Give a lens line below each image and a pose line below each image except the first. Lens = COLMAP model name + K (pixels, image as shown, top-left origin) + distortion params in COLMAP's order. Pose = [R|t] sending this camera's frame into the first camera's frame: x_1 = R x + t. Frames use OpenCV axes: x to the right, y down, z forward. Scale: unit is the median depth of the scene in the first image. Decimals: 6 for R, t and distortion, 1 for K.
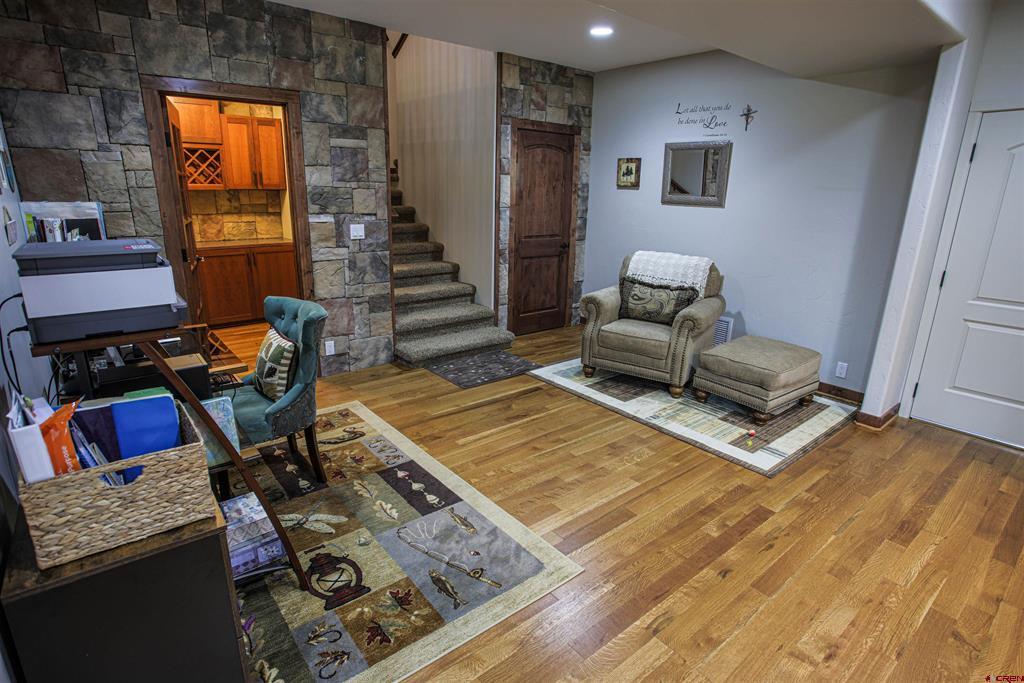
lens RADIAL K [[529.2, 0, 502.5], [0, 529.2, 340.7], [0, 0, 1]] dist [-0.040696, 0.005826]
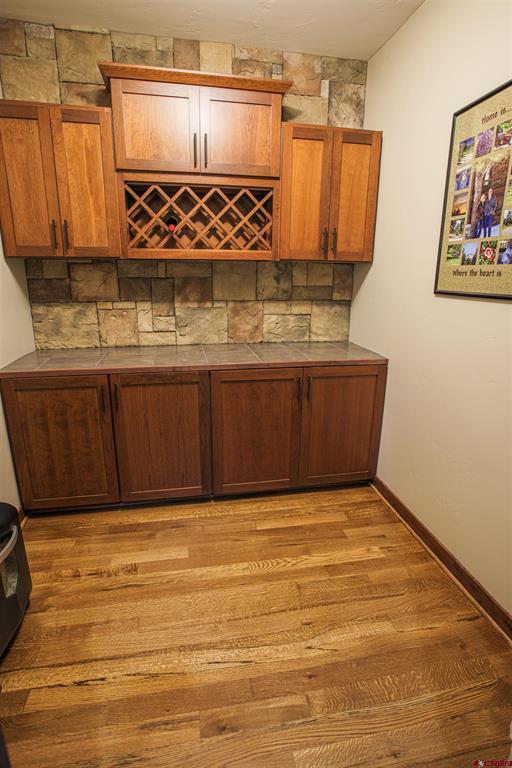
lens RADIAL K [[418.6, 0, 258.7], [0, 418.6, 382.3], [0, 0, 1]] dist [-0.002728, -0.000014]
pose [[0.889246, 0.119502, -0.441544, -0.318863], [-0.127215, 0.991800, 0.012221, -0.156009], [0.439383, 0.045304, 0.897157, 0.570526]]
